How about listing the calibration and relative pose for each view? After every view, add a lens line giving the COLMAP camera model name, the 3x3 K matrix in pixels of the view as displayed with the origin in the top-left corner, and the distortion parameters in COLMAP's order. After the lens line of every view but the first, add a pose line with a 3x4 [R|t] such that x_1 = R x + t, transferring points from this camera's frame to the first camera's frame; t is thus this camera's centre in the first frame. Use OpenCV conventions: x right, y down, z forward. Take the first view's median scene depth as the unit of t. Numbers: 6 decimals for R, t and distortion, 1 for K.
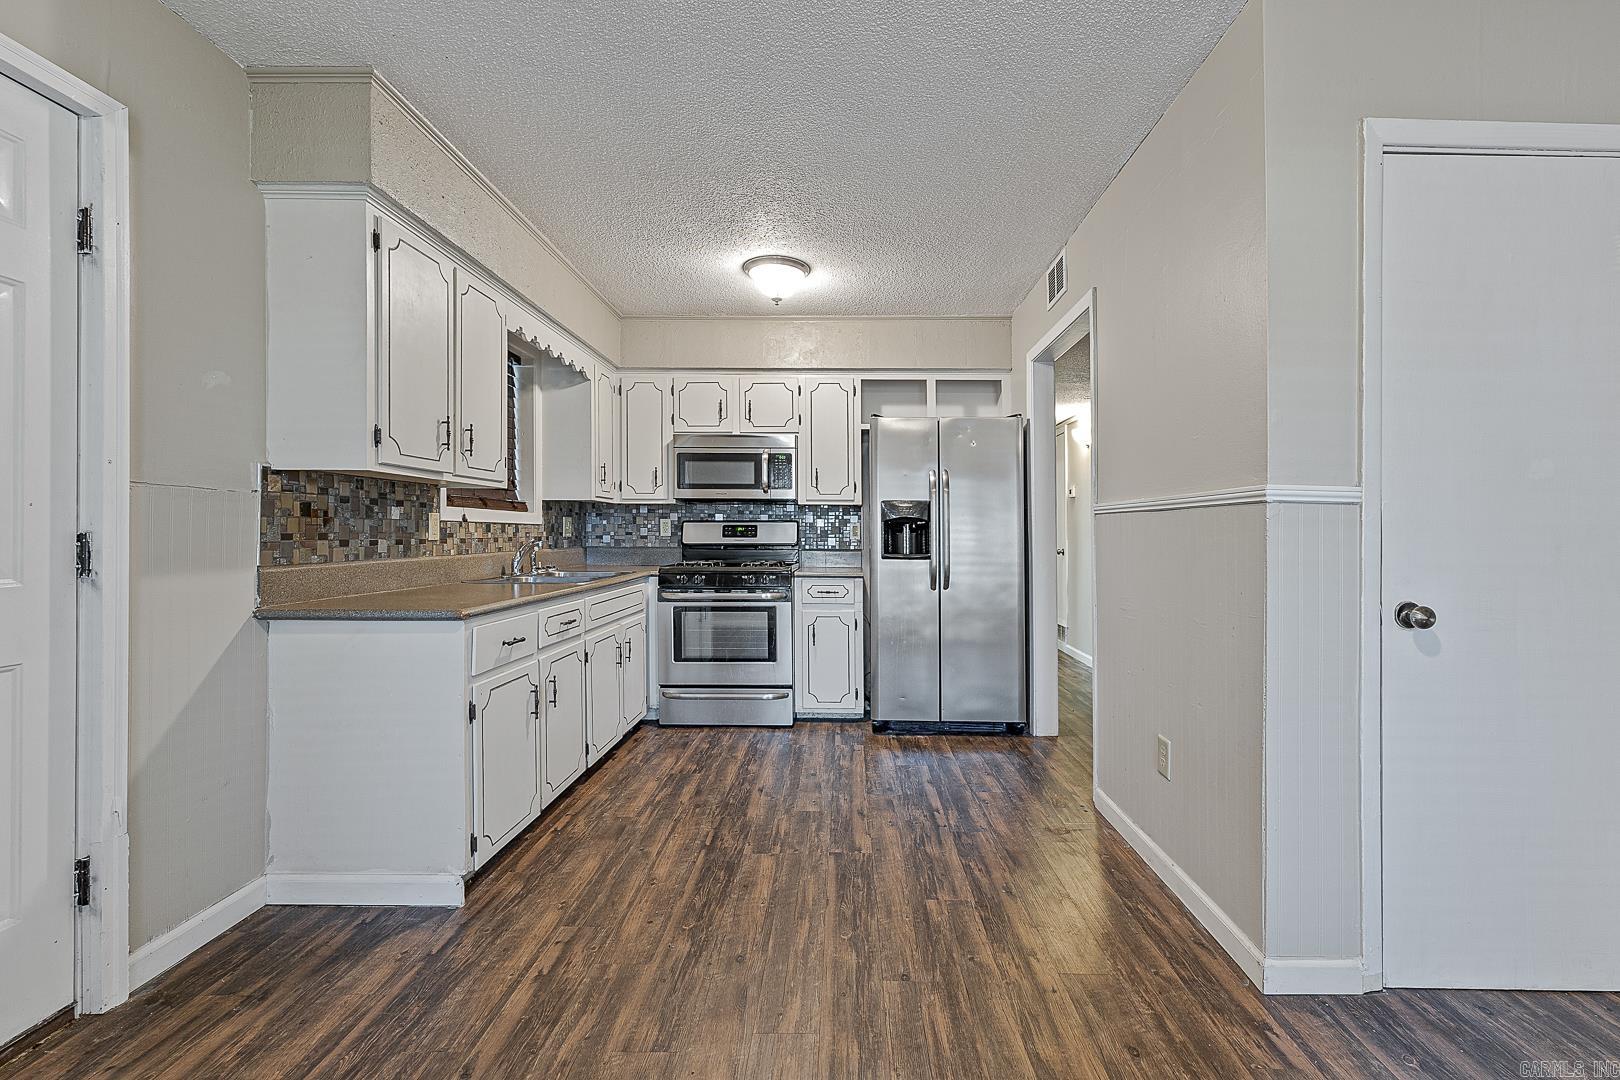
lens RADIAL K [[700.3, 0, 843.6], [0, 700.3, 511.2], [0, 0, 1]] dist [0.002226, 0.000300]
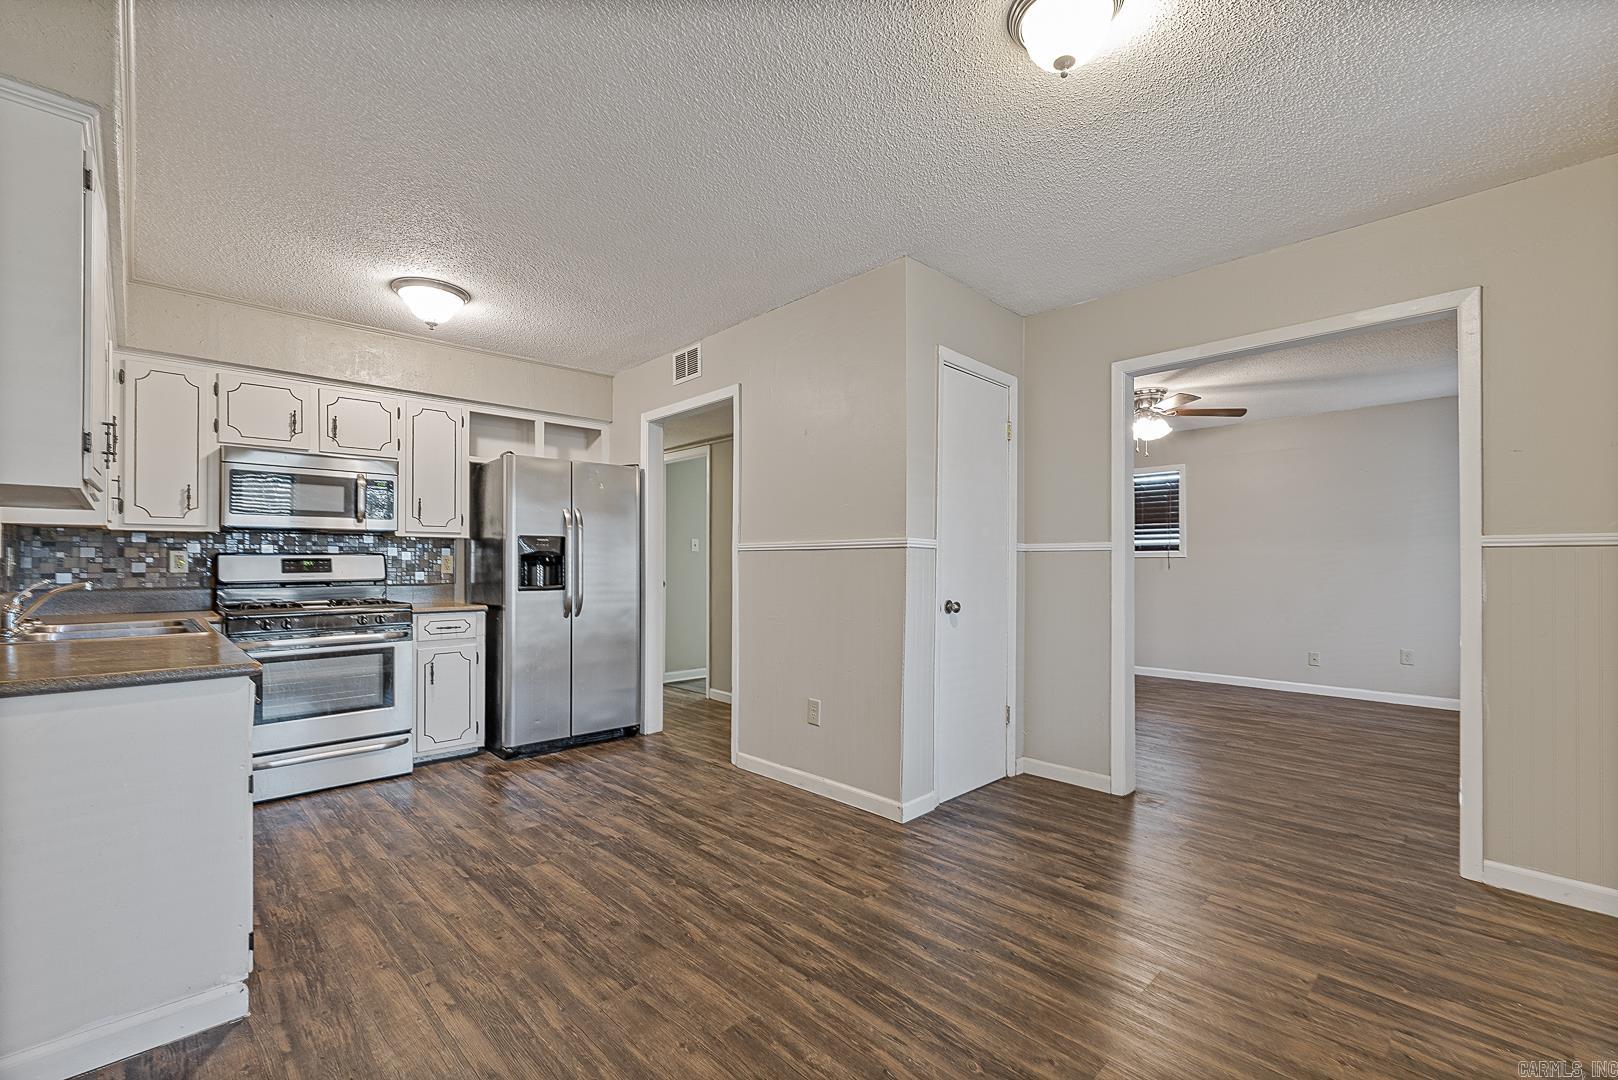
lens RADIAL K [[683.6, 0, 813.9], [0, 683.6, 538.2], [0, 0, 1]] dist [0.000107, 0.000103]
pose [[0.710679, 0.019027, 0.703259, -0.356099], [-0.015028, 0.999817, -0.011864, -0.005244], [-0.703356, -0.002137, 0.710835, -0.032759]]
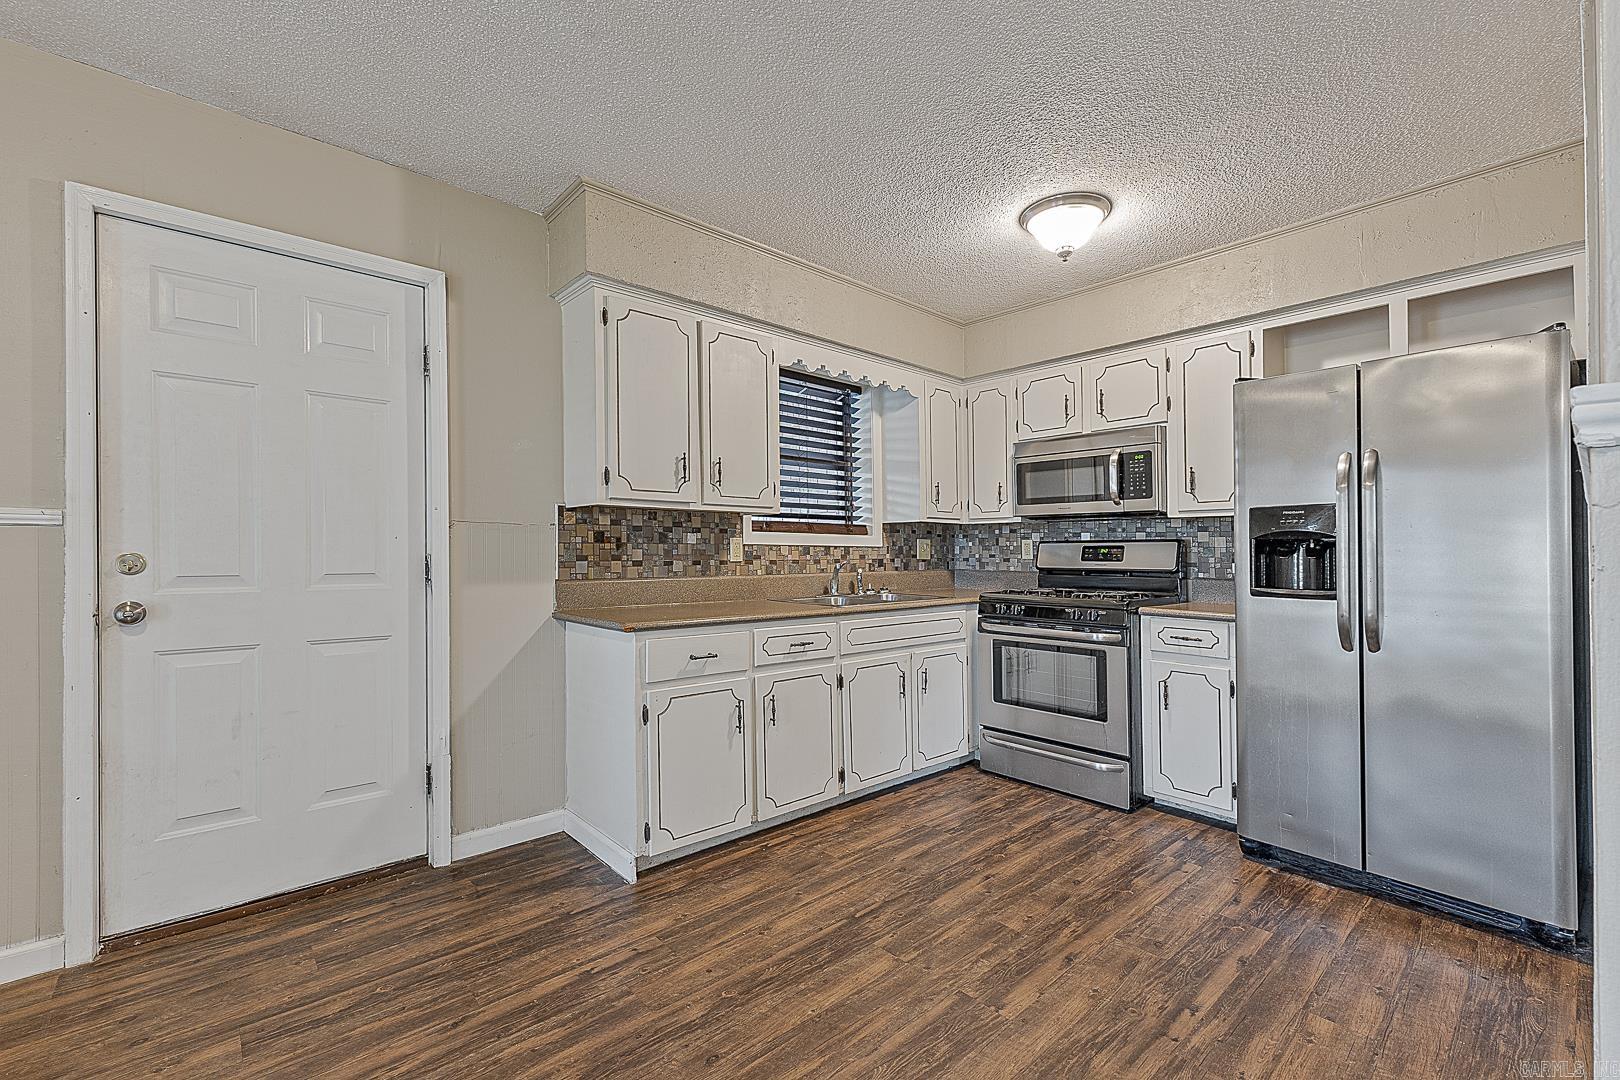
lens RADIAL K [[696.2, 0, 812.2], [0, 696.2, 543.5], [0, 0, 1]] dist [0.002876, 0.000325]
pose [[0.667974, -0.010061, -0.744117, 0.272382], [0.021390, 0.999755, 0.005684, 0.006211], [0.743877, -0.019714, 0.668025, 0.259065]]
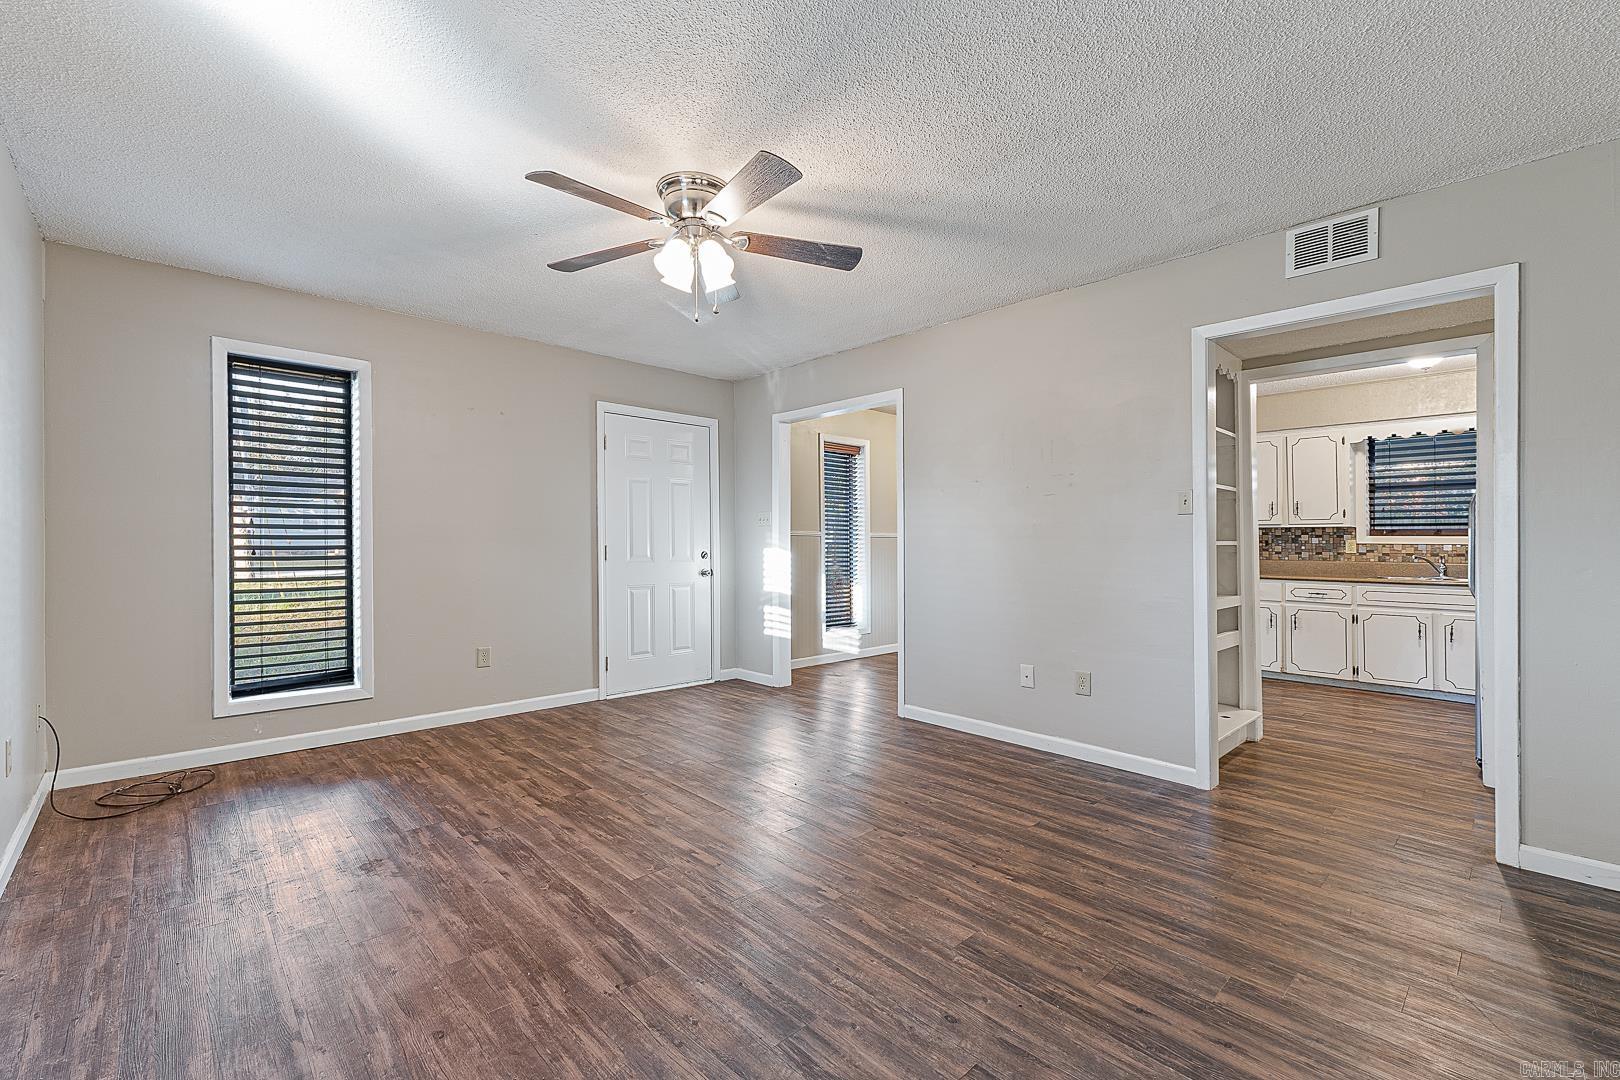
lens RADIAL K [[684.5, 0, 810.0], [0, 684.5, 540.0], [0, 0, 1]] dist [0.002843, 0.000298]
pose [[-0.721381, -0.012542, -0.692425, 1.510319], [0.011551, 0.999479, -0.030137, 0.034928], [0.692442, -0.029738, -0.720861, 1.057236]]
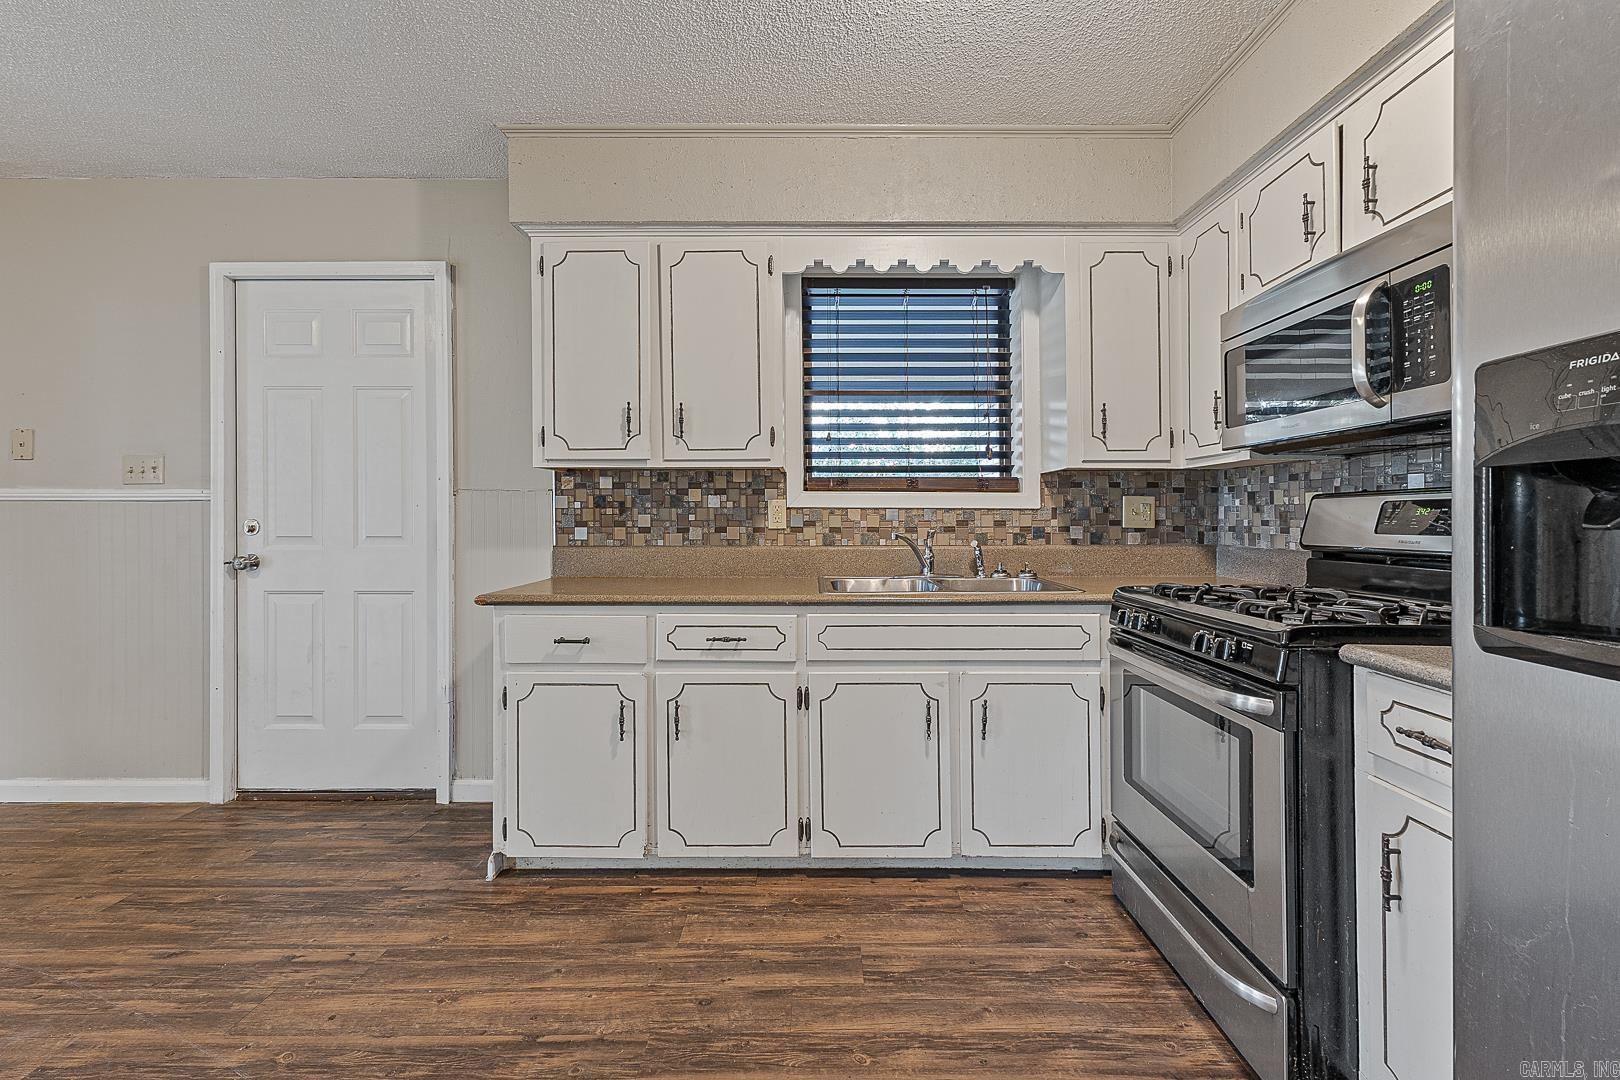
lens RADIAL K [[691.7, 0, 809.9], [0, 691.7, 517.0], [0, 0, 1]] dist [0.005847, -0.000421]
pose [[-0.002864, -0.002438, -0.999993, 0.265559], [0.030262, 0.999539, -0.002523, 0.022900], [0.999538, -0.030269, -0.002788, 0.820366]]
